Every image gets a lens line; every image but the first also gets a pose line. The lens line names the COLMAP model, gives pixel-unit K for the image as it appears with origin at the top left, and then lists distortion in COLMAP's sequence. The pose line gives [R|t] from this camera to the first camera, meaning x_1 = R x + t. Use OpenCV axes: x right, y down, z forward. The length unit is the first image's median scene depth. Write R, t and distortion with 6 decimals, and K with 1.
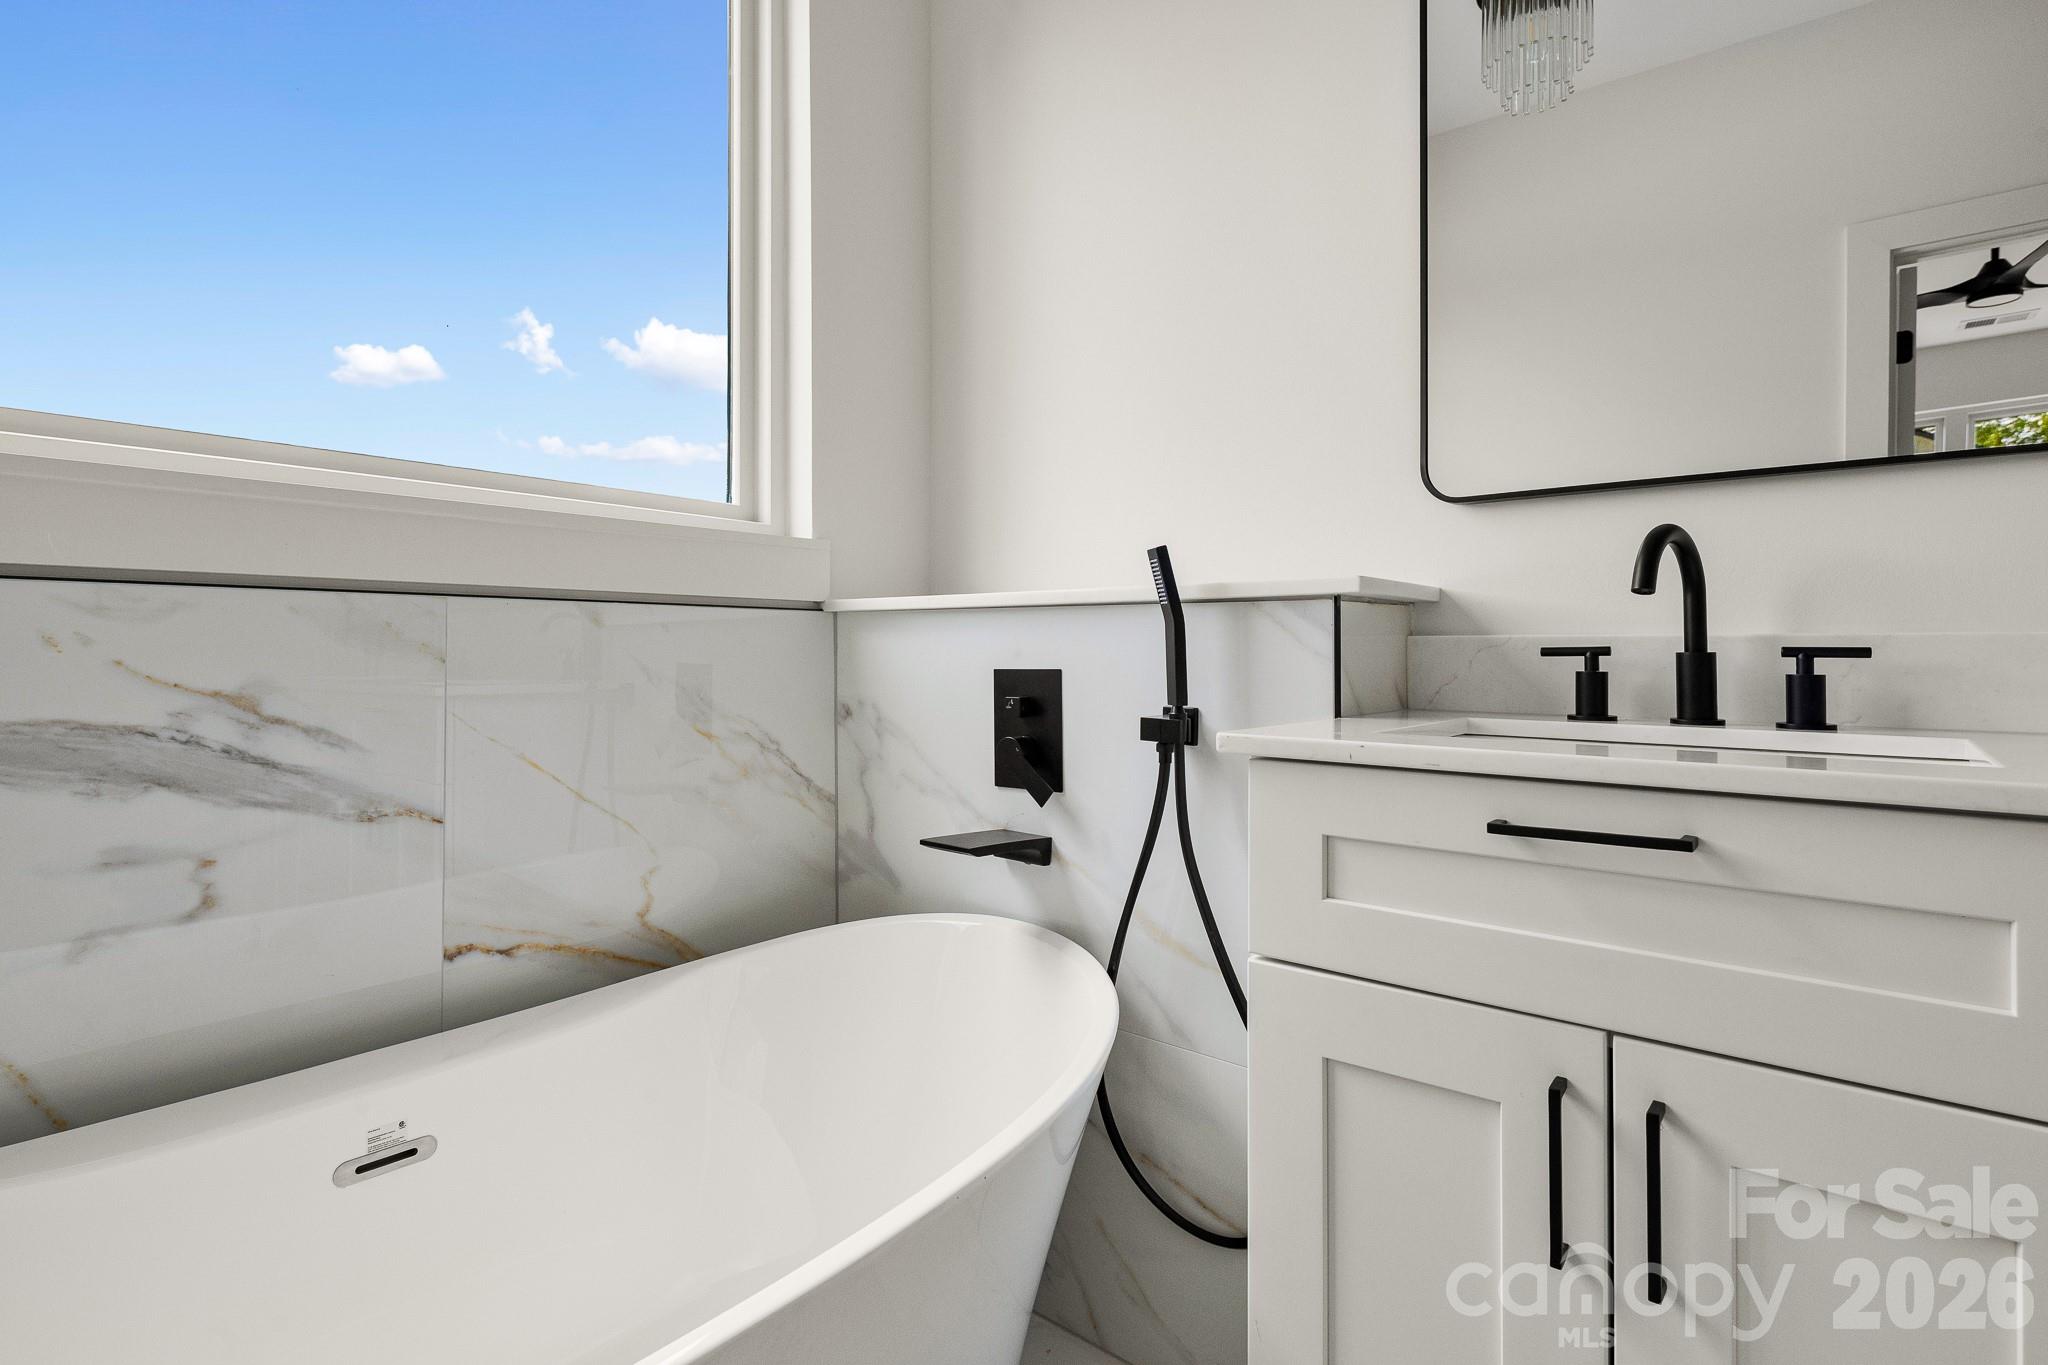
lens RADIAL K [[1001.5, 0, 1022.0], [0, 1001.5, 657.9], [0, 0, 1]] dist [-0.004782, -0.001315]
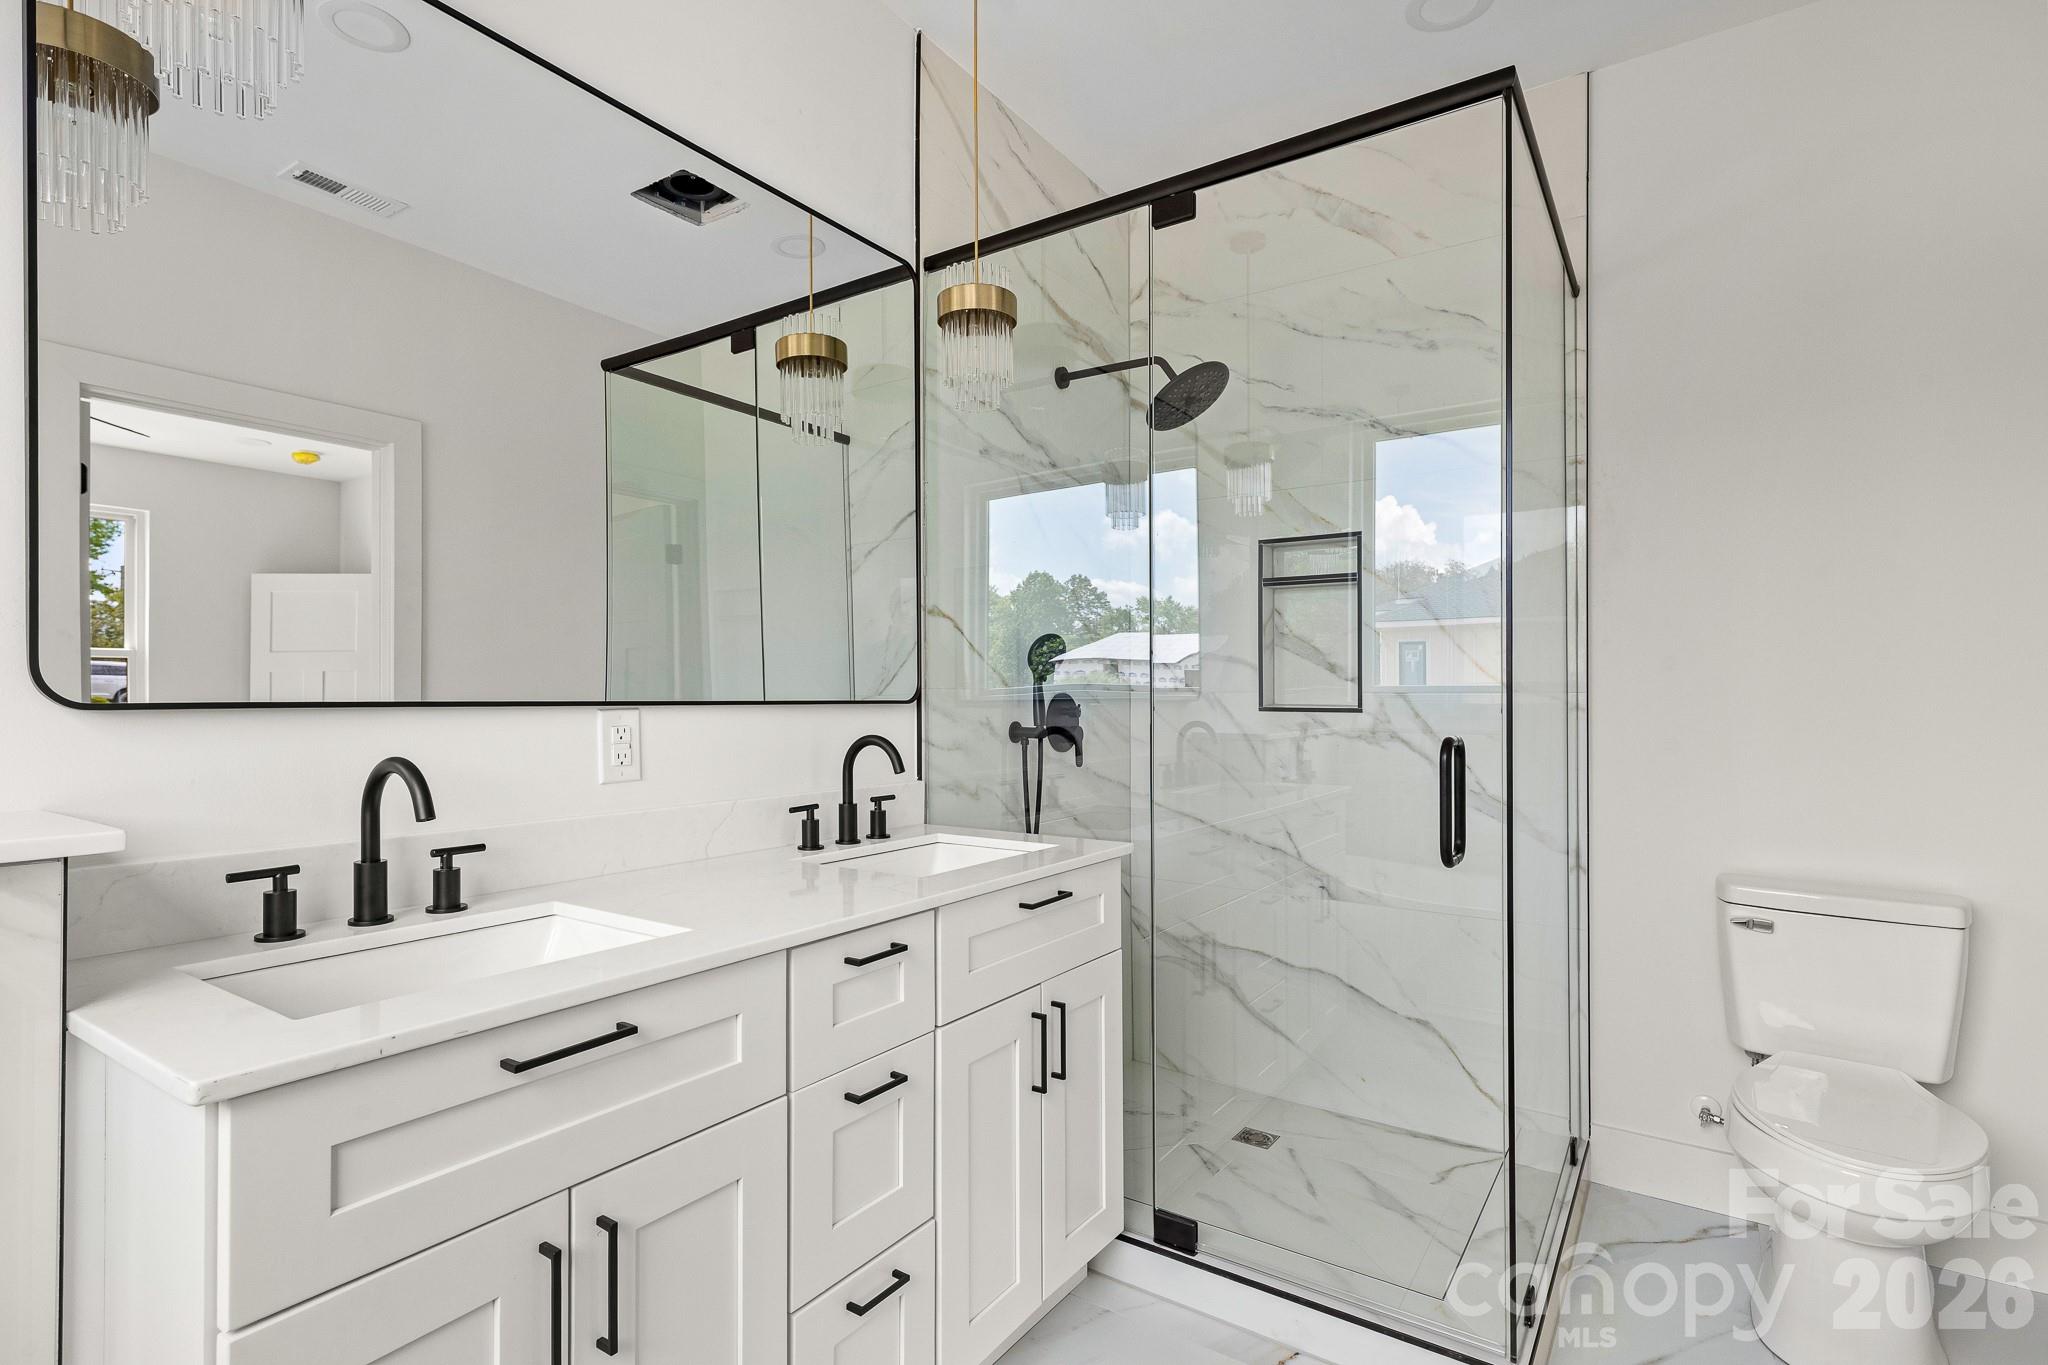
lens RADIAL K [[1025.0, 0, 1024.0], [0, 1025.0, 682.5], [0, 0, 1]] dist [0.026299, -0.027475]
pose [[-0.105271, 0.009162, 0.994401, -0.530909], [-0.005218, 0.999939, -0.009766, -0.182407], [-0.994430, -0.006217, -0.105216, 0.332480]]
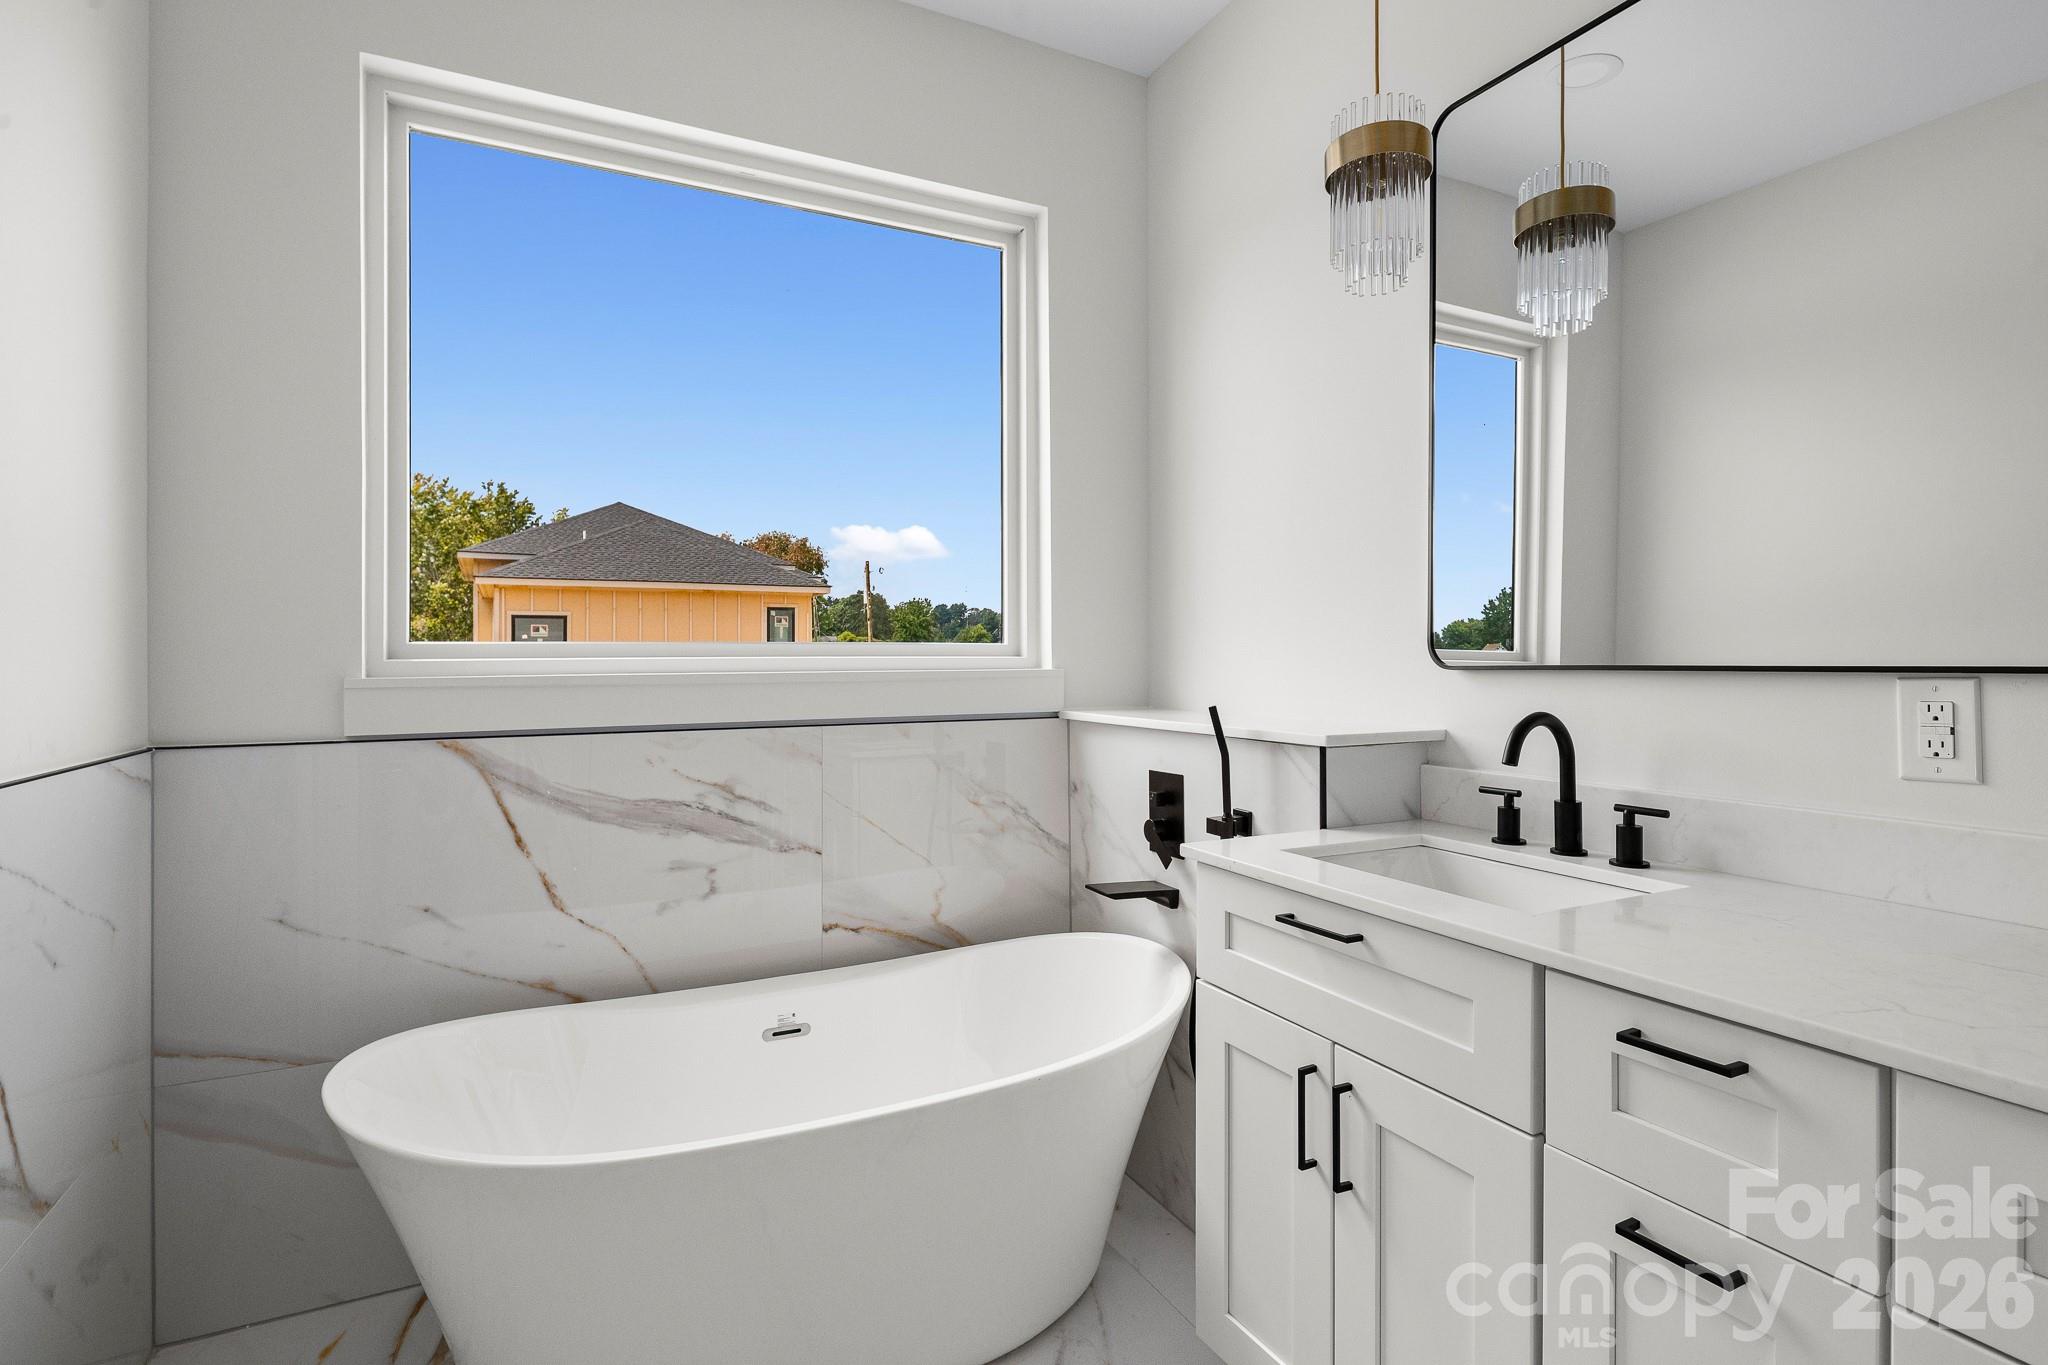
lens RADIAL K [[1025.0, 0, 1024.0], [0, 1025.0, 682.5], [0, 0, 1]] dist [0.026299, -0.027475]
pose [[0.909338, 0.002269, -0.416051, 0.519749], [0.006140, 0.999803, 0.018873, -0.176547], [0.416012, -0.019717, 0.909145, -0.516374]]
